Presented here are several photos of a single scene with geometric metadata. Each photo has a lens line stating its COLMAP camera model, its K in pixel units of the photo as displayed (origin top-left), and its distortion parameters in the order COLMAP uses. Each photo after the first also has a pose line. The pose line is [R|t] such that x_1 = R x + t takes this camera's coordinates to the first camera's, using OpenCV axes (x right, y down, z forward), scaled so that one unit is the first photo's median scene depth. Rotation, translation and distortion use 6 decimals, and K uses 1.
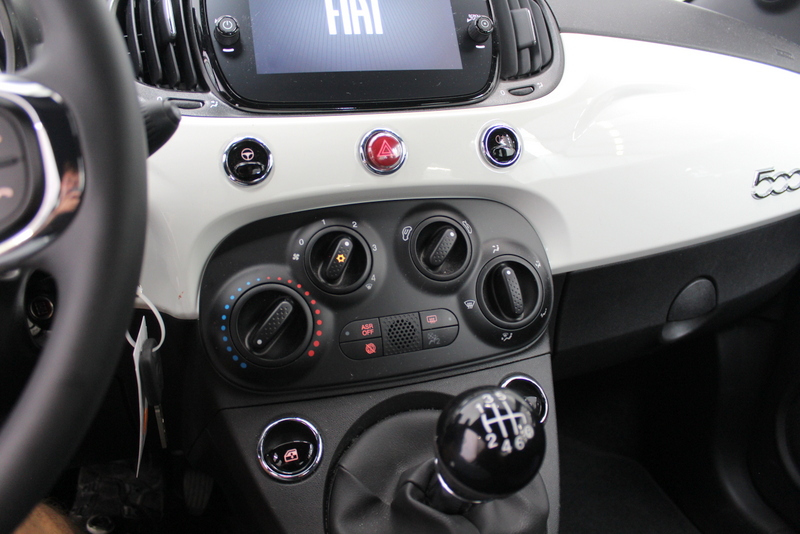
lens RADIAL K [[665.9, 0, 401.7], [0, 665.9, 266.2], [0, 0, 1]] dist [-0.106024, 0.016033]
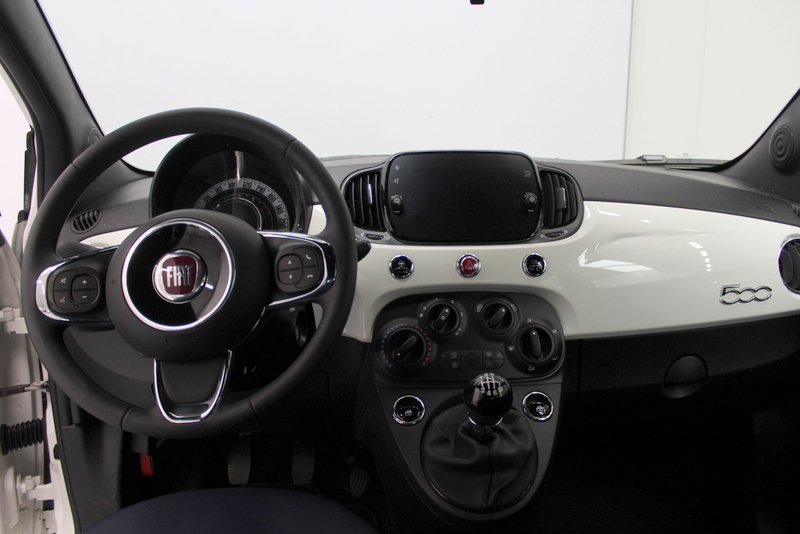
lens RADIAL K [[665.9, 0, 396.9], [0, 665.9, 270.5], [0, 0, 1]] dist [-0.106024, 0.016033]
pose [[0.960102, 0.053631, -0.274461, 0.309075], [-0.090563, 0.988178, -0.123707, 0.105092], [0.264582, 0.143627, 0.953608, -0.936783]]
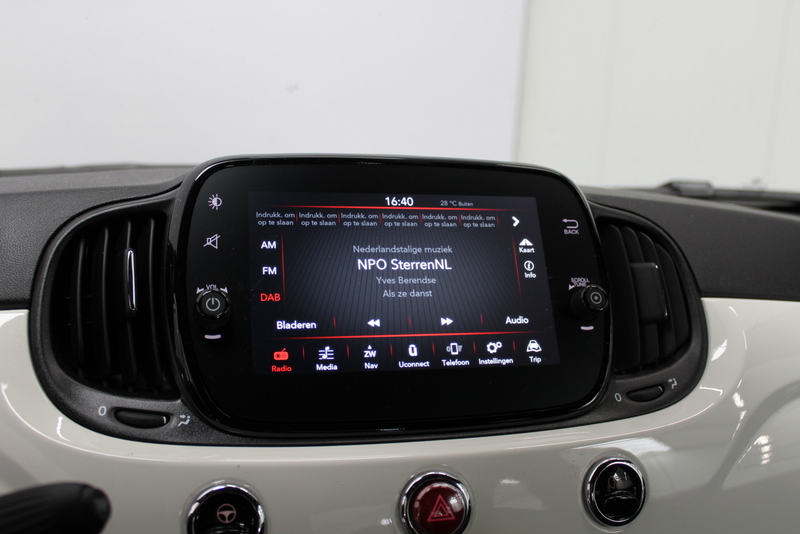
lens RADIAL K [[810.1, 0, 400.5], [0, 810.1, 268.5], [0, 0, 1]] dist [-0.086294, 0.000000]
pose [[0.996981, 0.047973, -0.061045, -0.026743], [-0.058852, 0.979786, -0.191196, -0.249601], [0.050639, 0.194211, 0.979652, 0.186972]]
